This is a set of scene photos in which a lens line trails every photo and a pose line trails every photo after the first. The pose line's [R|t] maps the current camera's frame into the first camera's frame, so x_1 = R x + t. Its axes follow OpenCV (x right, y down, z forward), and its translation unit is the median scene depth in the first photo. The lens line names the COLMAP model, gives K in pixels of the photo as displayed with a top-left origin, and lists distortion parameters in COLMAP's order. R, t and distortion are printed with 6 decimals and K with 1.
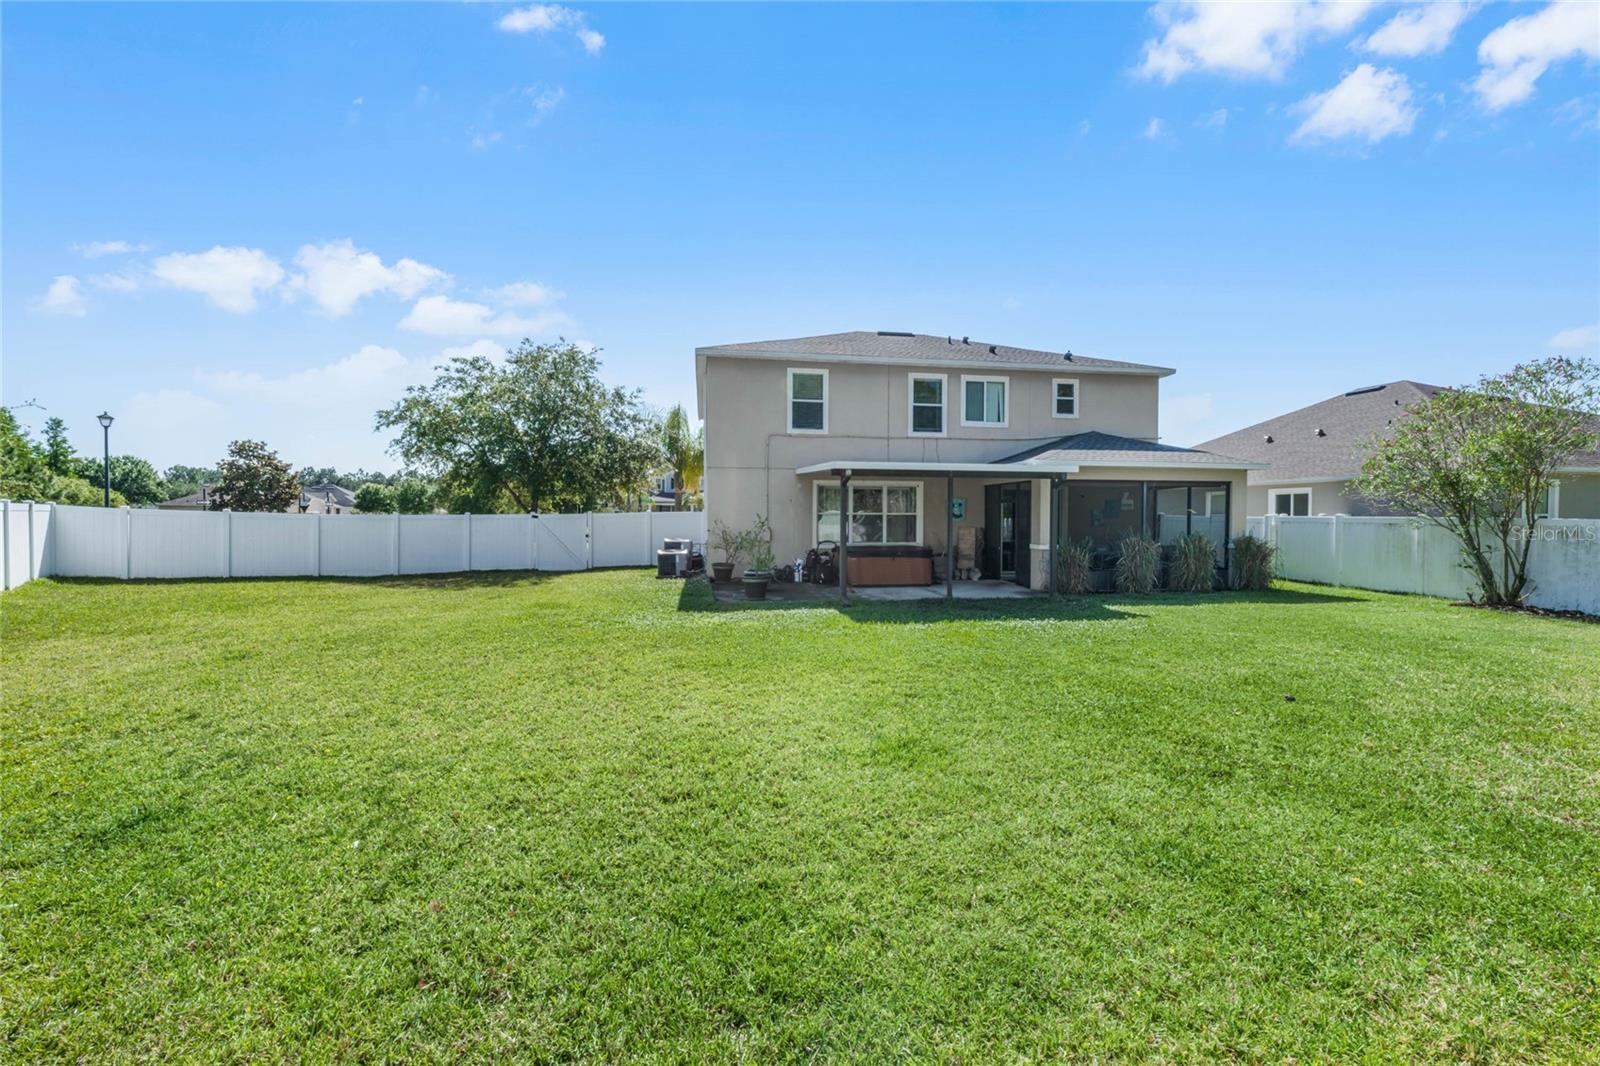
lens RADIAL K [[627.3, 0, 800.2], [0, 627.3, 534.2], [0, 0, 1]] dist [-0.003253, 0.000681]
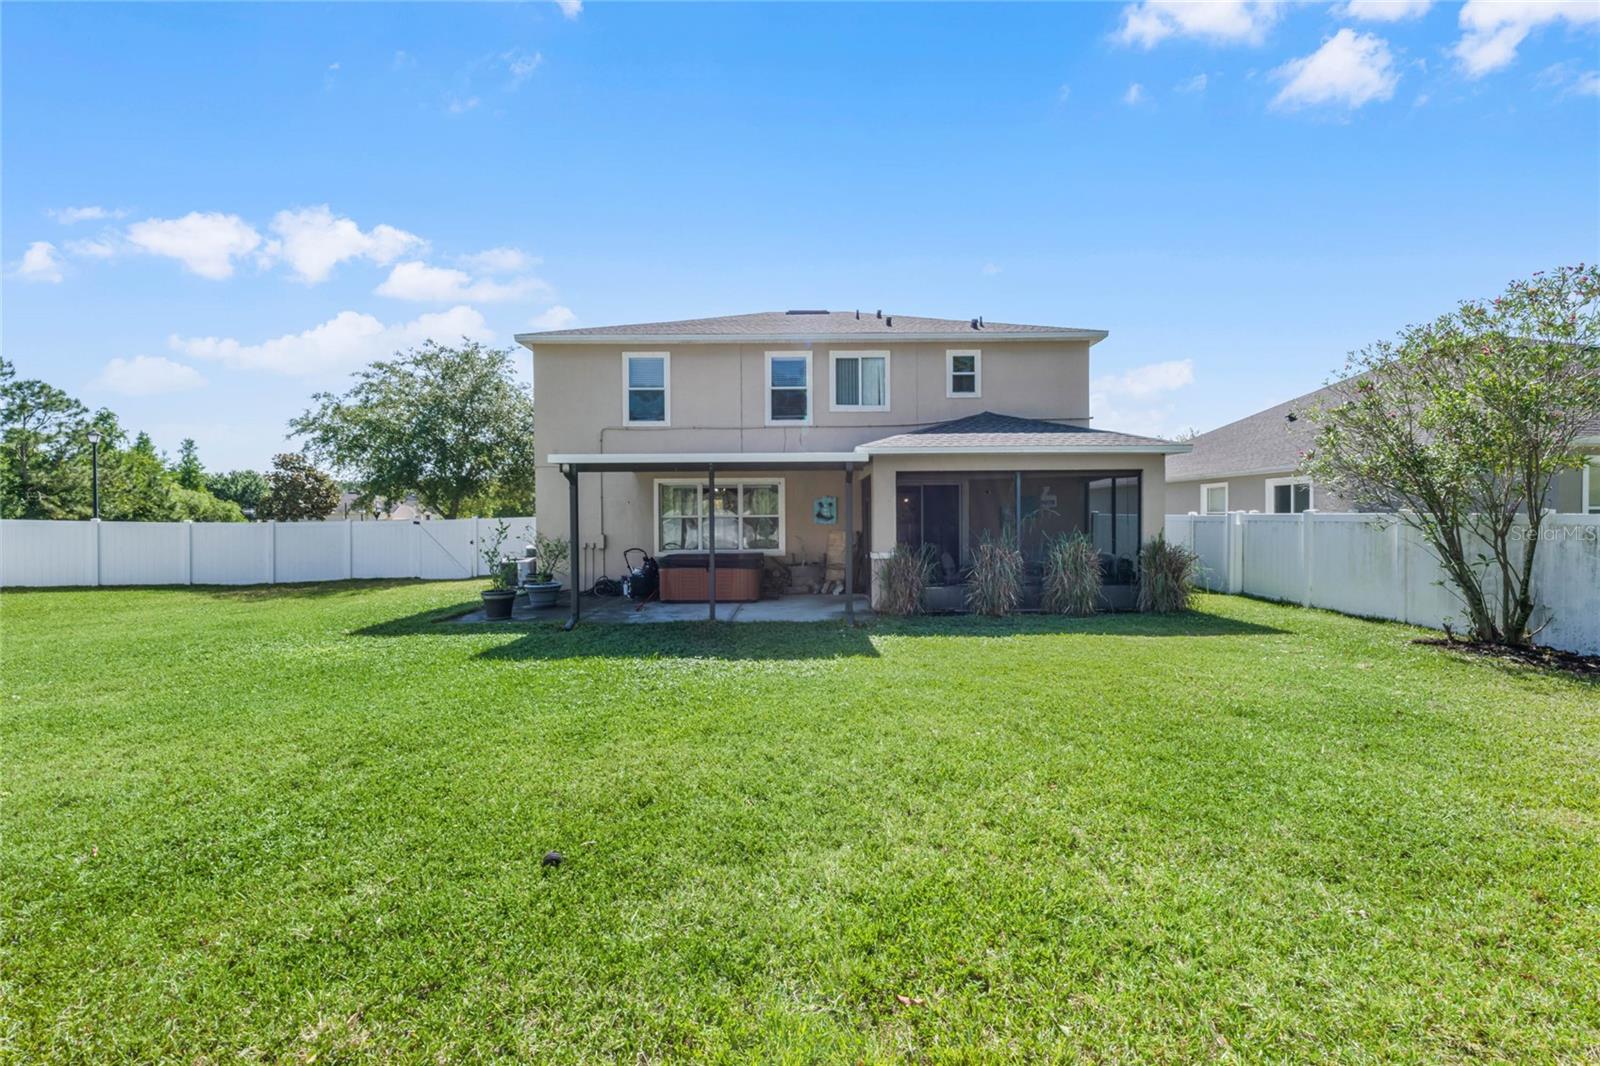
lens RADIAL K [[627.3, 0, 800.8], [0, 627.3, 530.0], [0, 0, 1]] dist [-0.003253, 0.000681]
pose [[0.988511, -0.007731, -0.150950, 0.345269], [0.006271, 0.999929, -0.010144, -0.004232], [0.151017, 0.009081, 0.988489, 0.160107]]
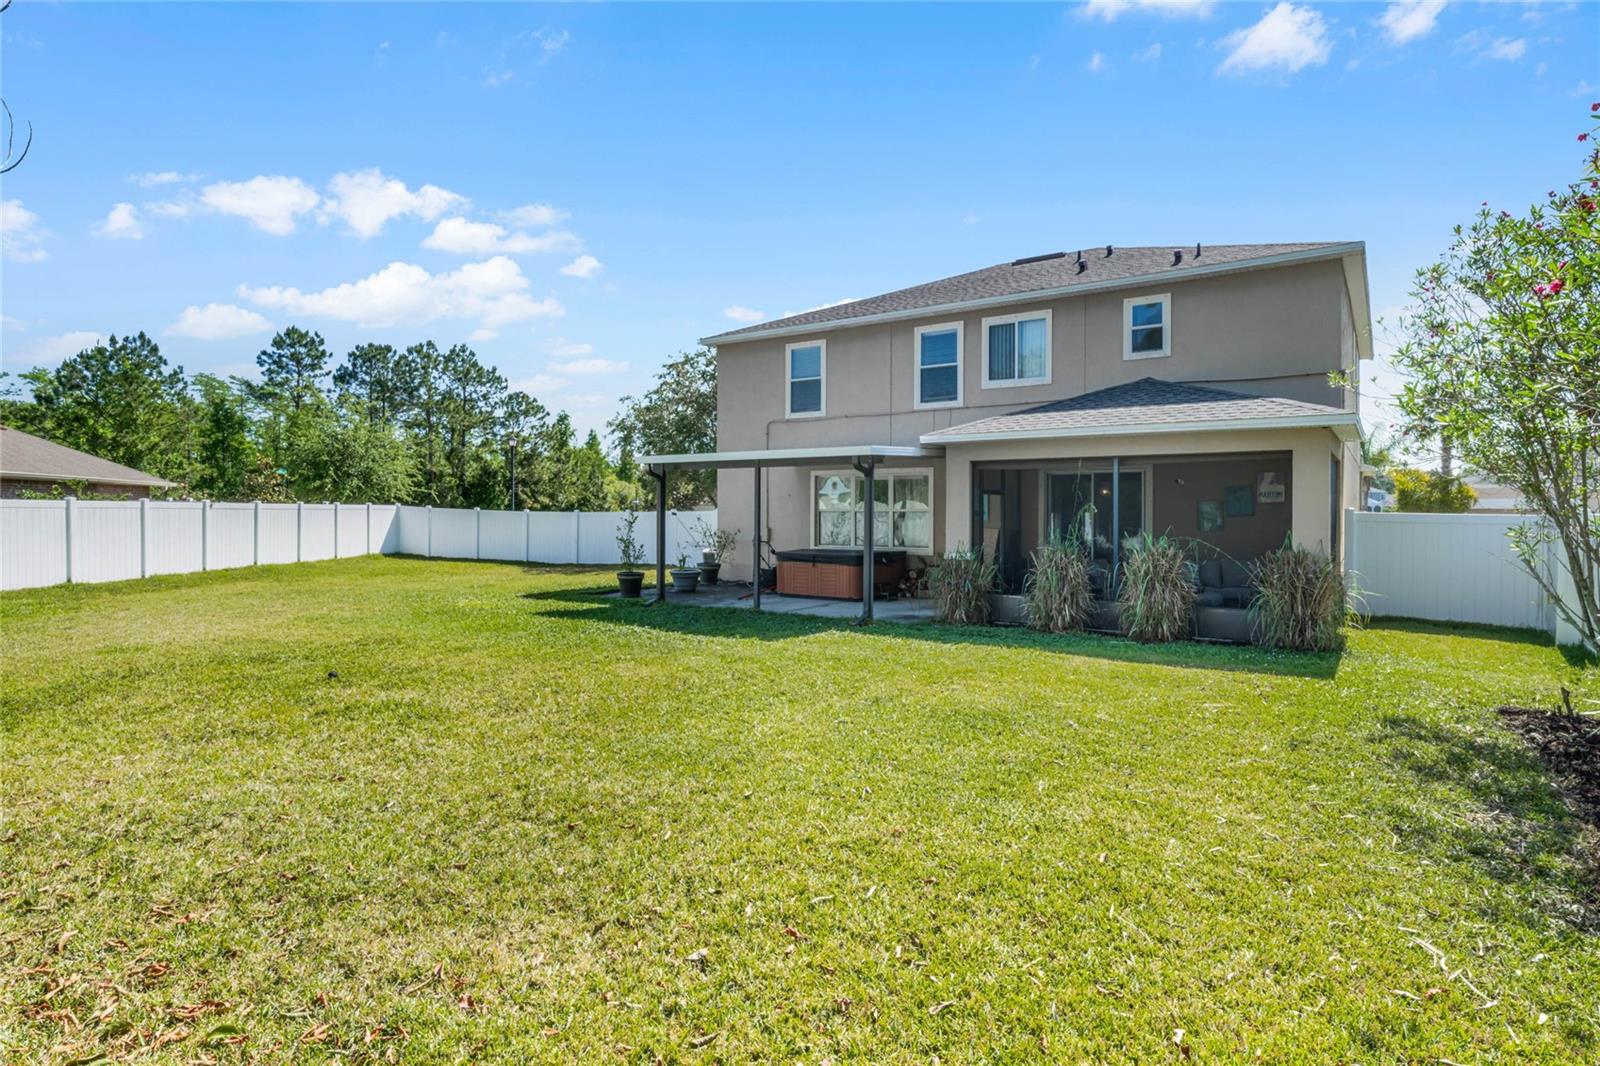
lens RADIAL K [[858.8, 0, 794.4], [0, 858.8, 517.8], [0, 0, 1]] dist [-0.012286, -0.001104]
pose [[0.719497, 0.003835, -0.694485, 0.791614], [-0.022456, 0.999590, -0.017745, -0.001692], [0.694133, 0.028363, 0.719288, 0.143617]]
